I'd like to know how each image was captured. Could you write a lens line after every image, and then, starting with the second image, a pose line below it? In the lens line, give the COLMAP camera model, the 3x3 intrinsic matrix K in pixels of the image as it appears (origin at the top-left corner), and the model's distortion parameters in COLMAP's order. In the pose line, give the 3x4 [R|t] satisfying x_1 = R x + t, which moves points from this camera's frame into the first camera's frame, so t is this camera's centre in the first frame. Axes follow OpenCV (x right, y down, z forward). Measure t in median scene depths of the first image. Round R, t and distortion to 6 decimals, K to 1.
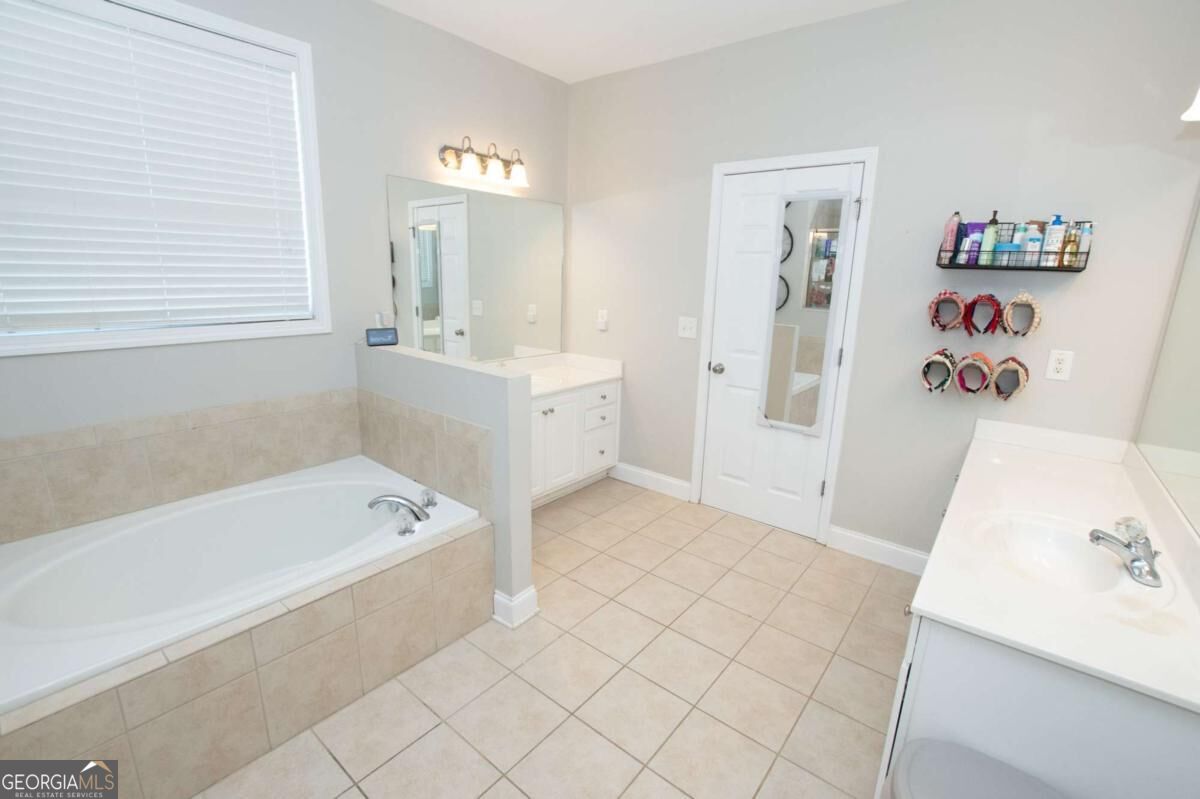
lens RADIAL K [[529.9, 0, 603.8], [0, 529.9, 401.1], [0, 0, 1]] dist [-0.036696, 0.007895]
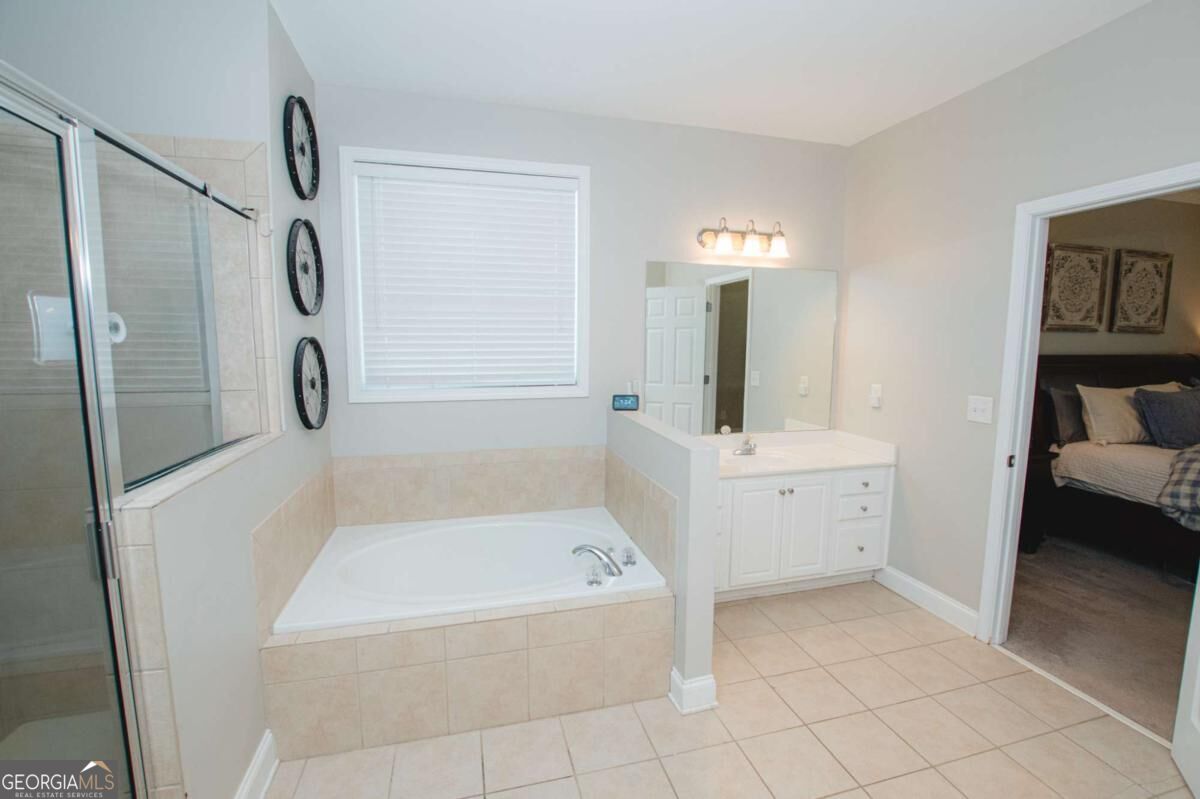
lens RADIAL K [[529.9, 0, 603.8], [0, 529.9, 401.1], [0, 0, 1]] dist [-0.036696, 0.007895]
pose [[0.808513, 0.044082, -0.586825, 0.206212], [-0.119169, 0.988795, -0.089911, -0.019018], [0.576286, 0.142626, 0.804706, 0.070965]]
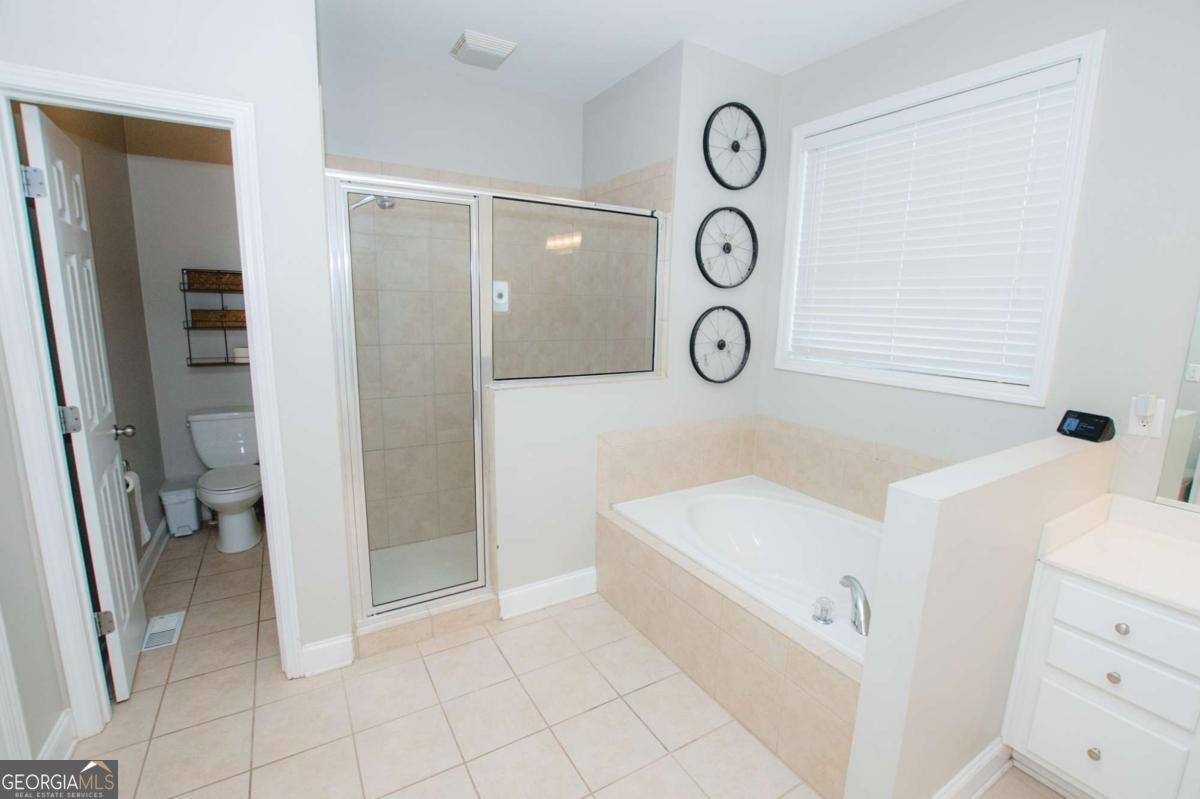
lens RADIAL K [[529.9, 0, 603.8], [0, 529.9, 401.1], [0, 0, 1]] dist [-0.036696, 0.007895]
pose [[-0.342278, 0.132824, -0.930163, 0.394472], [-0.250475, 0.941237, 0.226574, -0.151595], [0.905598, 0.310534, -0.288896, 0.650422]]
